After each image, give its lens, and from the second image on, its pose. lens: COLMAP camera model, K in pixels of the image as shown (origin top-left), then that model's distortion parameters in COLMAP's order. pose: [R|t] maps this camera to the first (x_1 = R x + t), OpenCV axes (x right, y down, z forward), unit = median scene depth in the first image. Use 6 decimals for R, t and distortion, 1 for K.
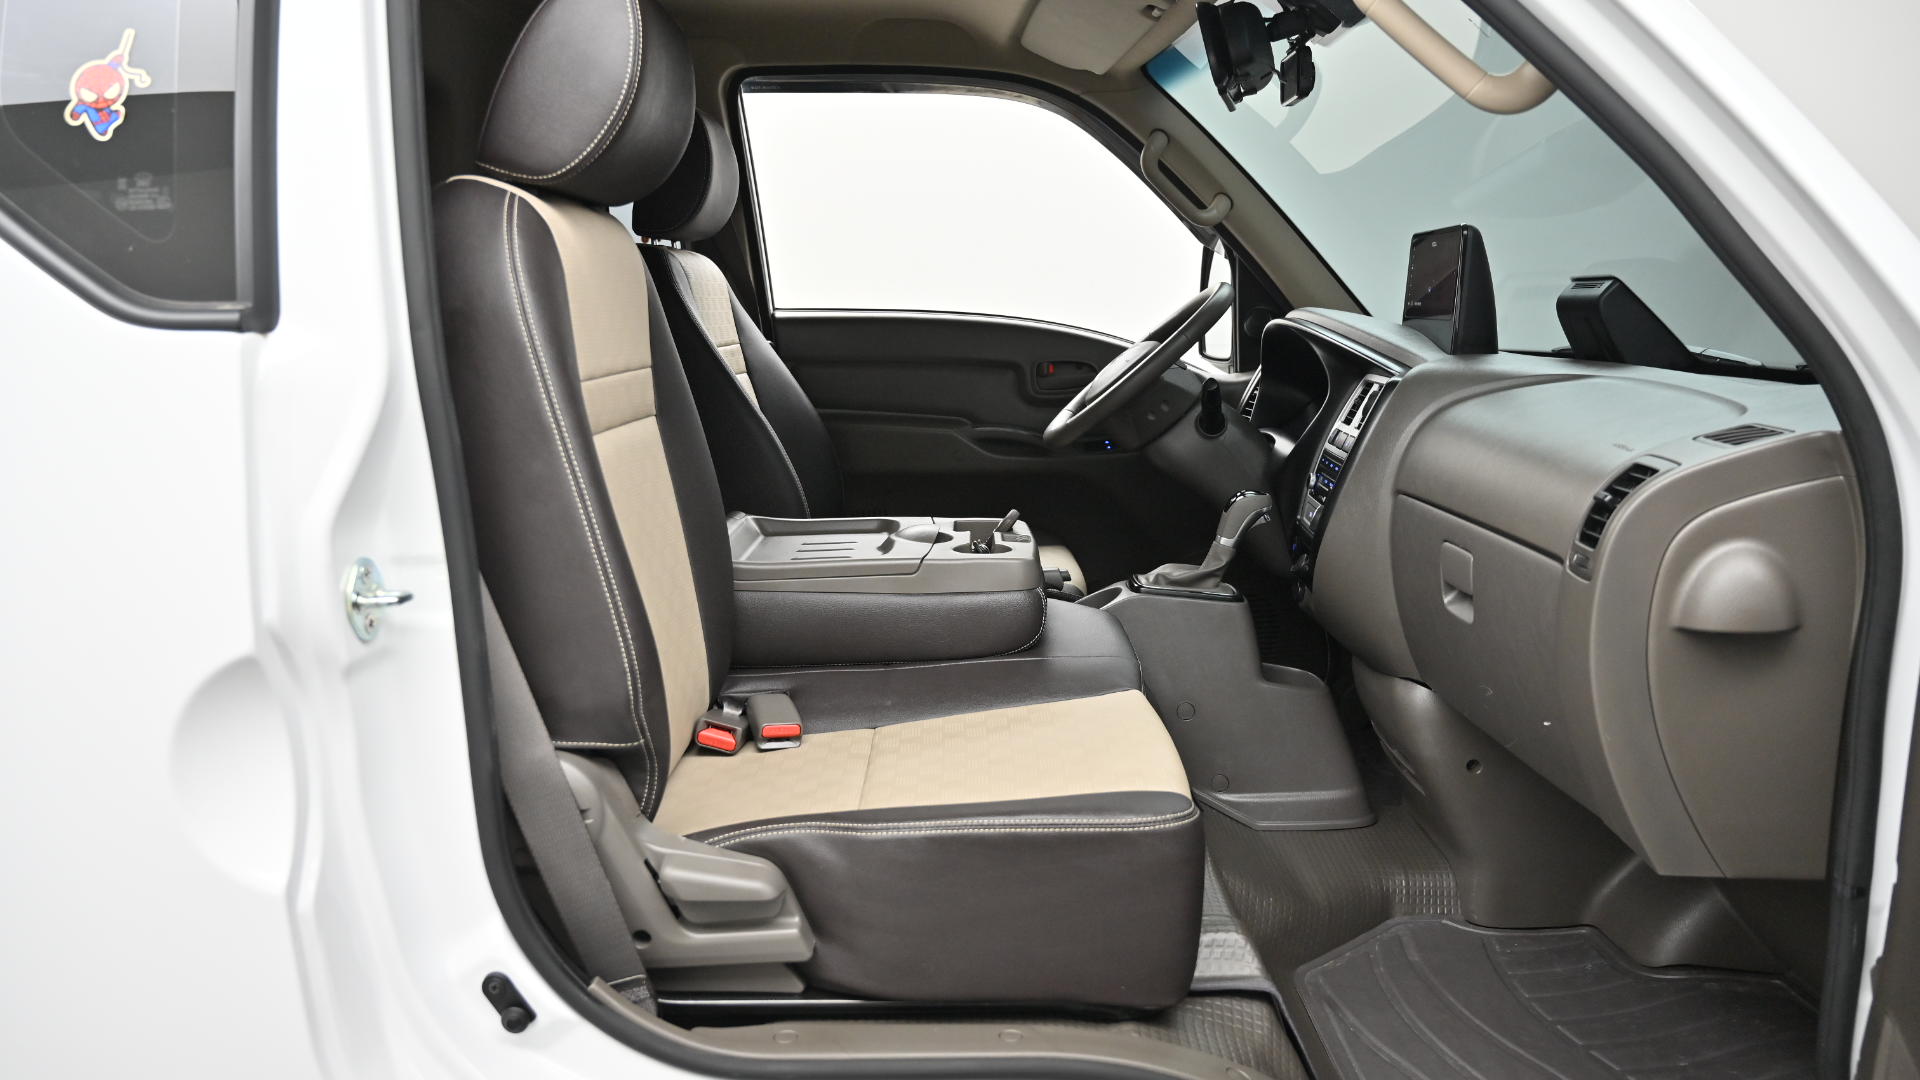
lens RADIAL K [[1278.7, 0, 960.0], [0, 1278.7, 540.0], [0, 0, 1]] dist [-0.007887, -0.001208]
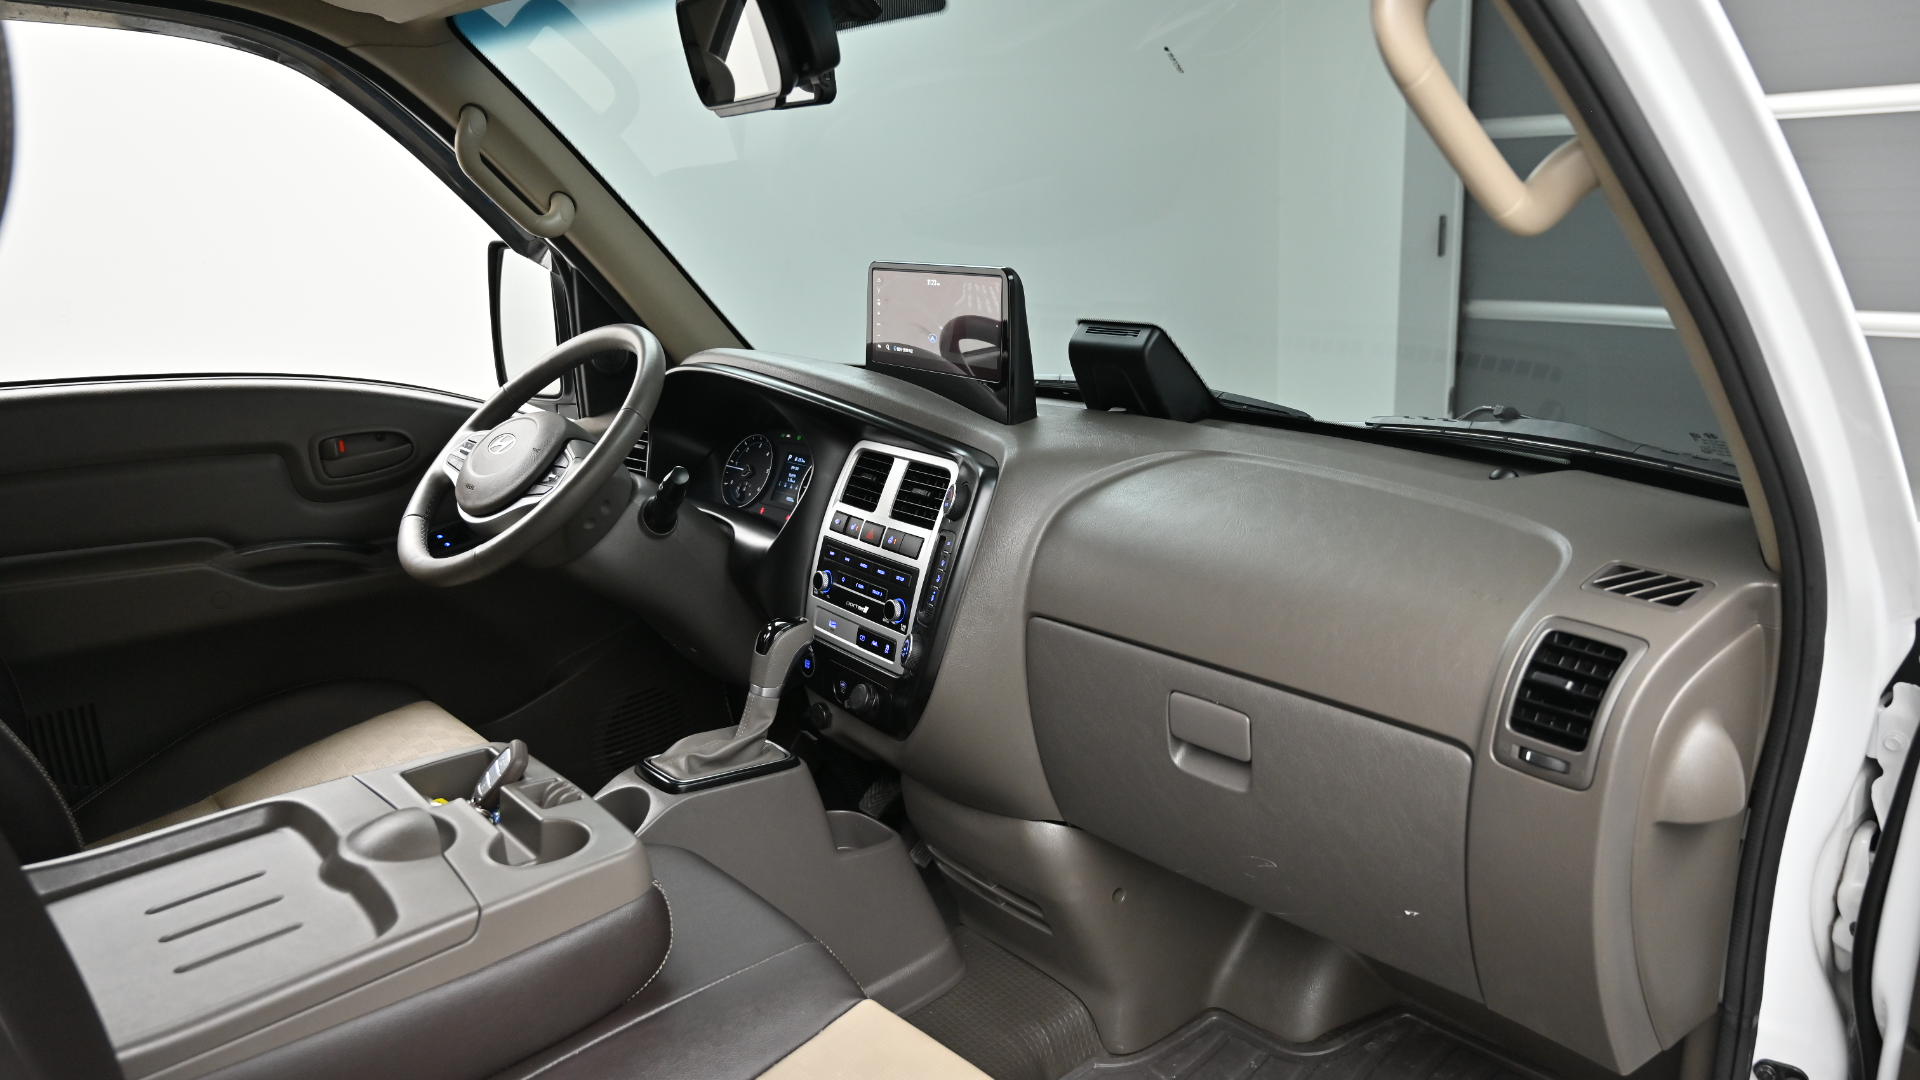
lens RADIAL K [[1278.7, 0, 960.0], [0, 1278.7, 540.0], [0, 0, 1]] dist [-0.007887, -0.001208]
pose [[0.742296, -0.176602, 0.646381, -0.189932], [0.135511, 0.984276, 0.113302, -0.165633], [-0.656226, 0.003489, 0.754556, 0.375499]]
